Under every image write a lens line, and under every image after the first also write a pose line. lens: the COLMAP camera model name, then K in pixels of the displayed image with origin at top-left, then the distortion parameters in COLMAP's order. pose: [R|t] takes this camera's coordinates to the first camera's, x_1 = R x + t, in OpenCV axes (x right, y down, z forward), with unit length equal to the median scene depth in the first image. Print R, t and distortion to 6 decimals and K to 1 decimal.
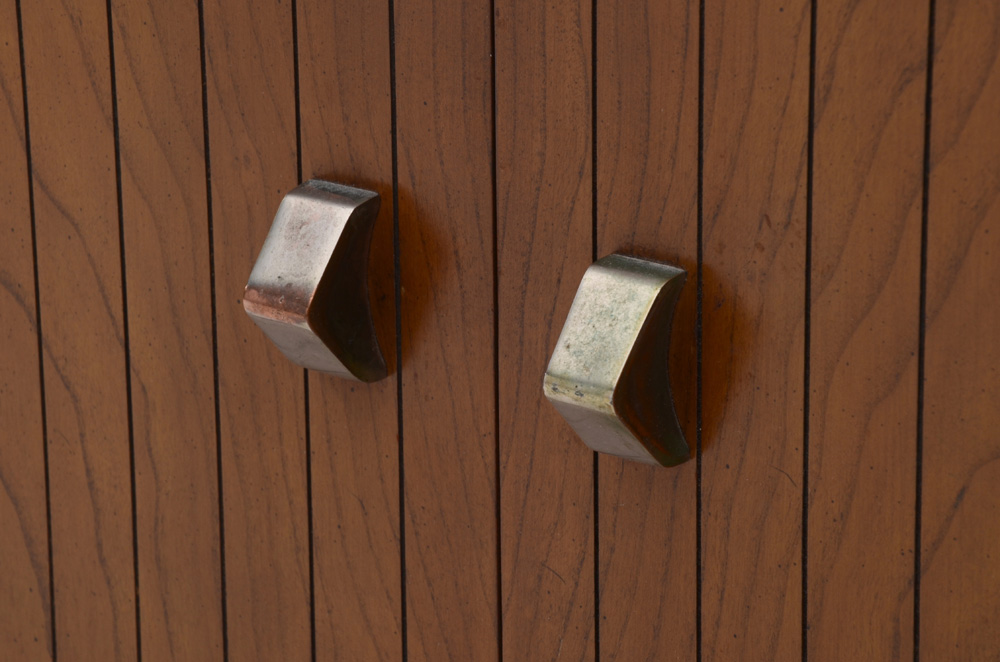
lens RADIAL K [[4218.8, 0, 500.0], [0, 4218.8, 333.7], [0, 0, 1]] dist [1.315723, 0.000000]
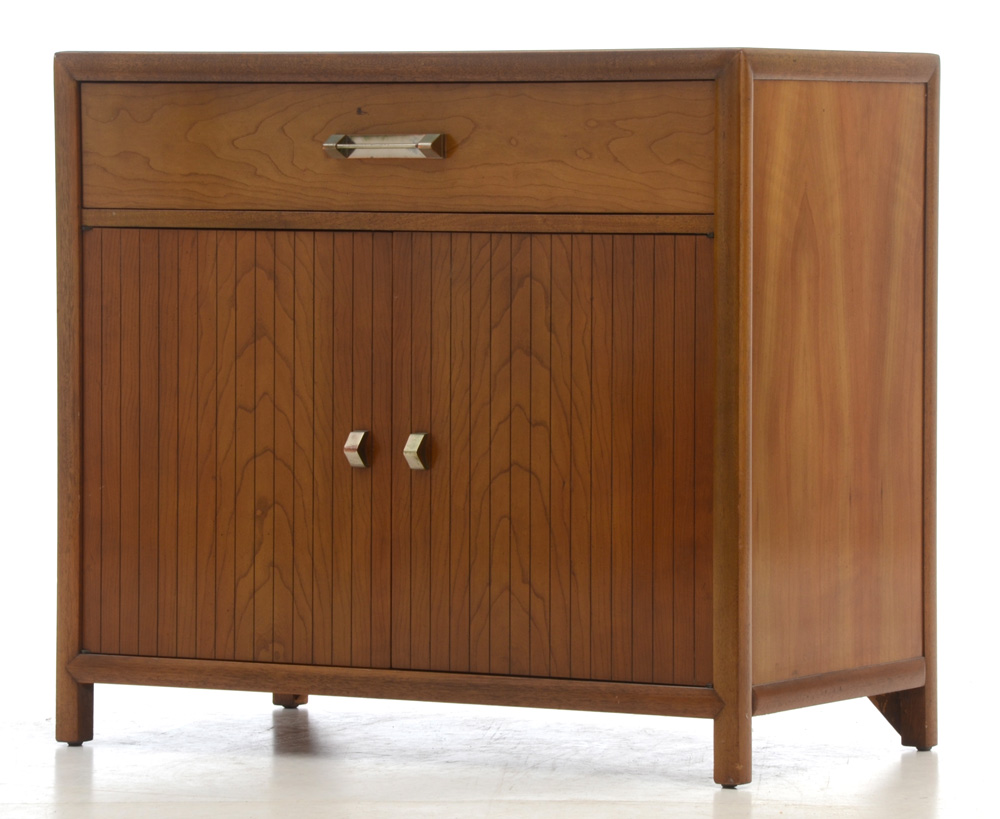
lens RADIAL K [[5819.9, 0, 486.1], [0, 5819.9, 387.2], [0, 0, 1]] dist [1.538551, 0.000000]
pose [[0.993889, 0.009839, 0.109941, -0.709741], [0.024773, 0.950730, -0.309030, 2.253060], [-0.107565, 0.309865, 0.944676, -6.146966]]
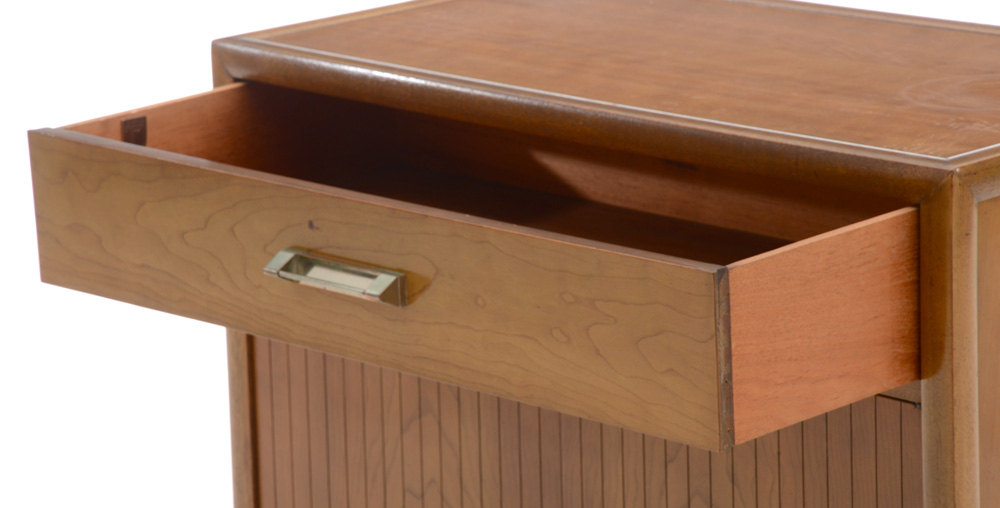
lens RADIAL K [[4220.6, 0, 382.9], [0, 4220.6, 254.7], [0, 0, 1]] dist [2.006892, 0.000000]
pose [[0.985009, 0.024195, -0.170797, 0.724373], [-0.043014, 0.993290, -0.107356, 0.044229], [0.167054, 0.113093, 0.979440, -3.120854]]
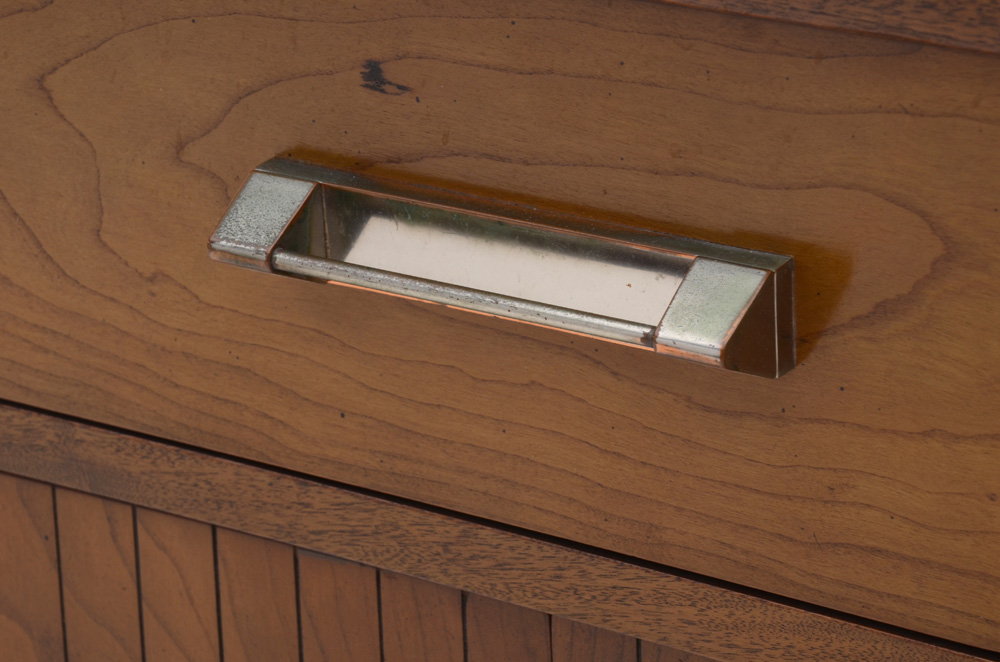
lens RADIAL K [[3784.0, 0, 499.5], [0, 3784.0, 329.9], [0, 0, 1]] dist [0.874989, 0.000000]
pose [[0.997906, -0.046599, 0.044863, -0.061825], [0.044632, 0.998039, 0.043895, -0.398036], [-0.046820, -0.041801, 0.998028, -0.146340]]
